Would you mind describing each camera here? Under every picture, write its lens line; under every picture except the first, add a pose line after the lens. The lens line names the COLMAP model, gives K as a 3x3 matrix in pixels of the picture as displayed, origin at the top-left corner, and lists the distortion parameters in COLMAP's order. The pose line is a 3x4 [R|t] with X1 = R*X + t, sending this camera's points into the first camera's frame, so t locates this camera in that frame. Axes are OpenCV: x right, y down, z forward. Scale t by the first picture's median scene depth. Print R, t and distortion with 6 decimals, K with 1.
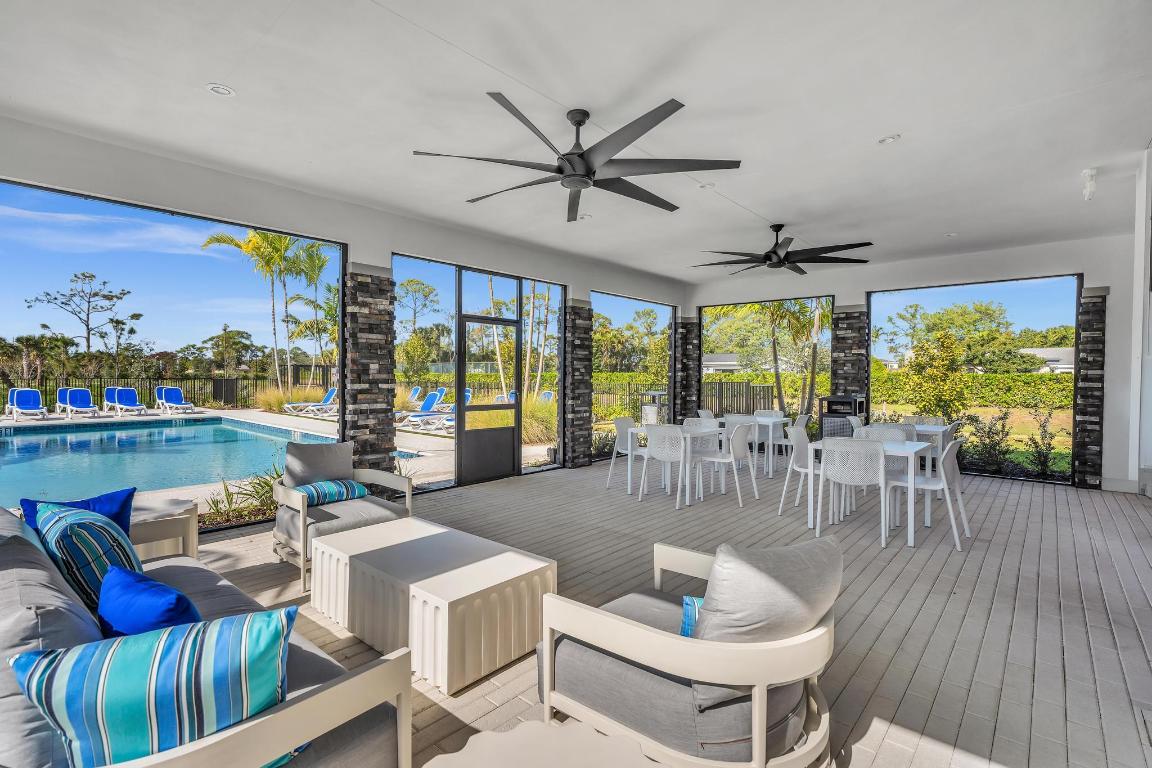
lens RADIAL K [[527.8, 0, 569.8], [0, 527.8, 385.3], [0, 0, 1]] dist [-0.004217, 0.000060]
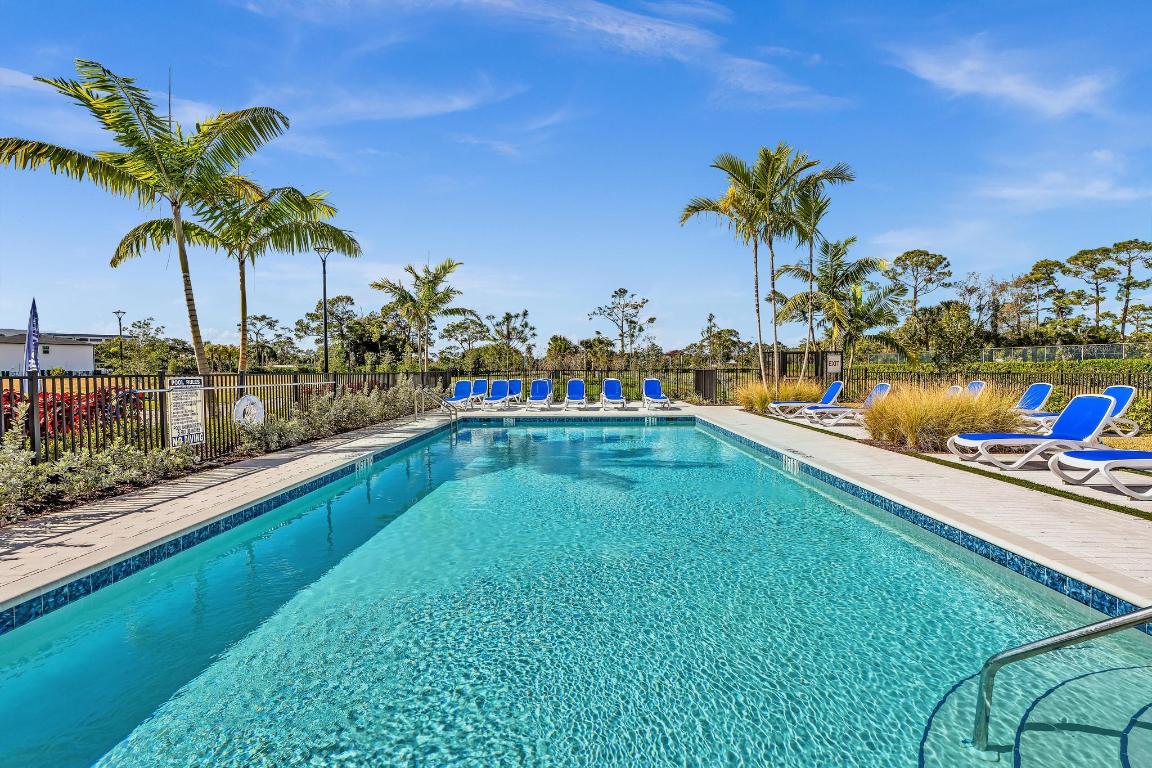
lens RADIAL K [[519.0, 0, 570.9], [0, 519.0, 380.8], [0, 0, 1]] dist [-0.000856, 0.000037]
pose [[0.655302, 0.009647, -0.755306, -0.151819], [-0.005645, 0.999953, 0.007874, 0.000176], [0.755346, -0.000896, 0.655325, 0.272059]]
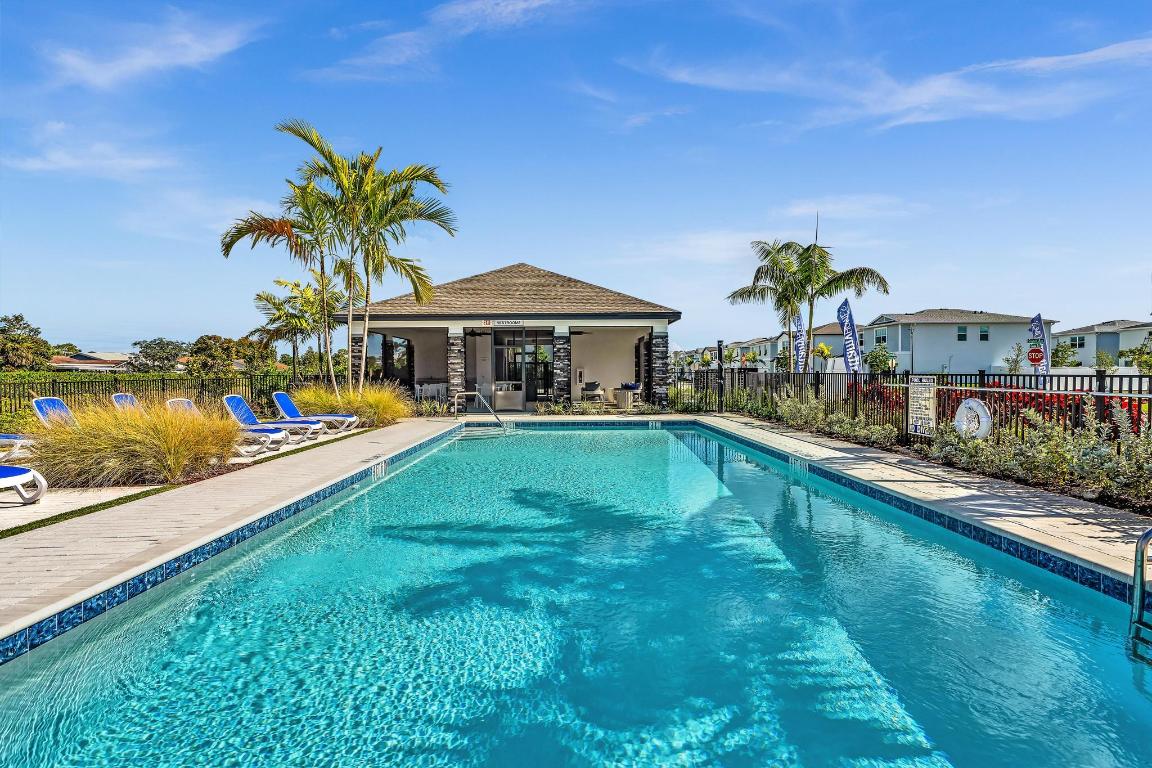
lens RADIAL K [[519.0, 0, 575.3], [0, 519.0, 381.5], [0, 0, 1]] dist [-0.000856, 0.000037]
pose [[-0.676146, 0.003230, 0.736761, -1.069249], [0.034651, 0.999023, 0.027420, -0.021842], [-0.735953, 0.044070, -0.675597, 1.091176]]
